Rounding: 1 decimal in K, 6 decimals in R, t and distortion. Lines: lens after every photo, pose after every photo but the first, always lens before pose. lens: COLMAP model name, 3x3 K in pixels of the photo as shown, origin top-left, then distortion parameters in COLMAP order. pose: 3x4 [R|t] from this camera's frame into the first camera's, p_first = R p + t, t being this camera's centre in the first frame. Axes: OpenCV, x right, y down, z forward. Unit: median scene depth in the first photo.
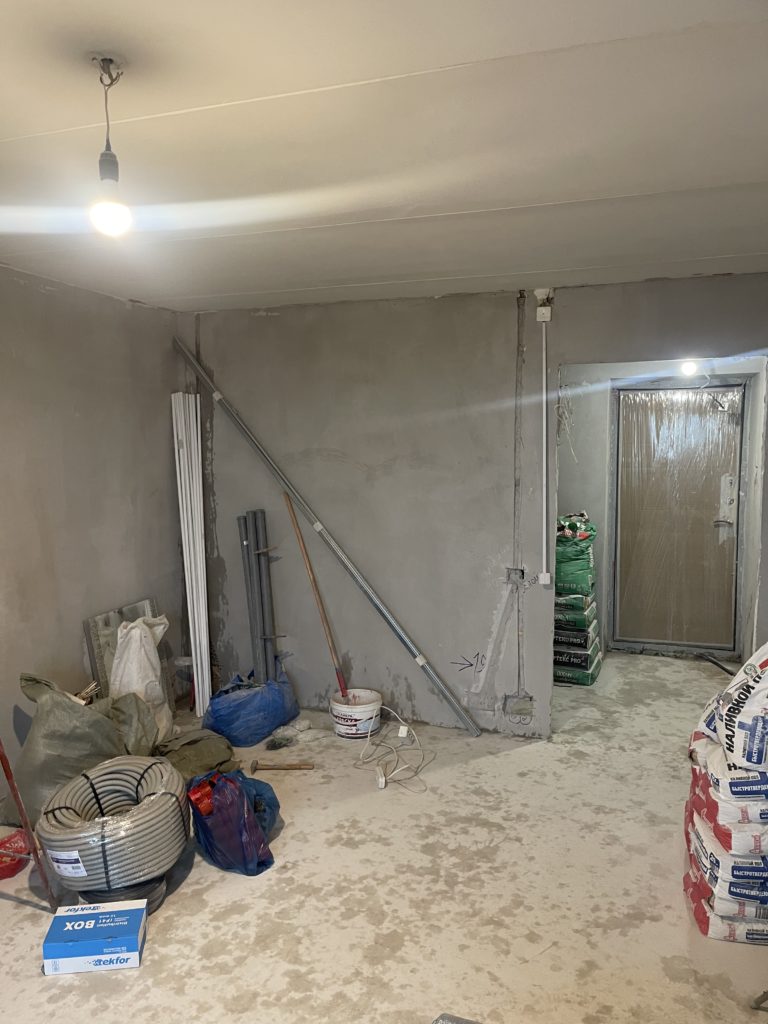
lens RADIAL K [[774.4, 0, 379.0], [0, 774.4, 518.9], [0, 0, 1]] dist [0.068468, -0.090537]
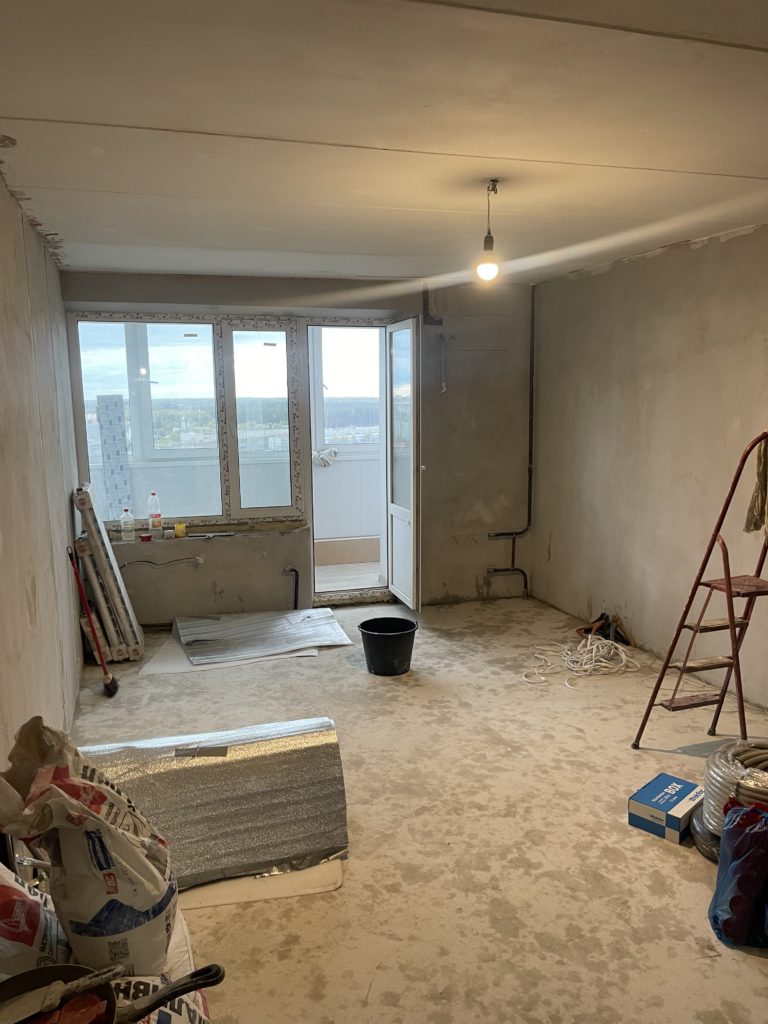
lens RADIAL K [[774.4, 0, 379.0], [0, 774.4, 518.9], [0, 0, 1]] dist [0.068468, -0.090537]
pose [[-0.798203, 0.109564, -0.592341, 0.682959], [-0.053278, 0.966626, 0.250589, -0.176009], [0.600028, 0.231579, -0.765727, 1.604778]]
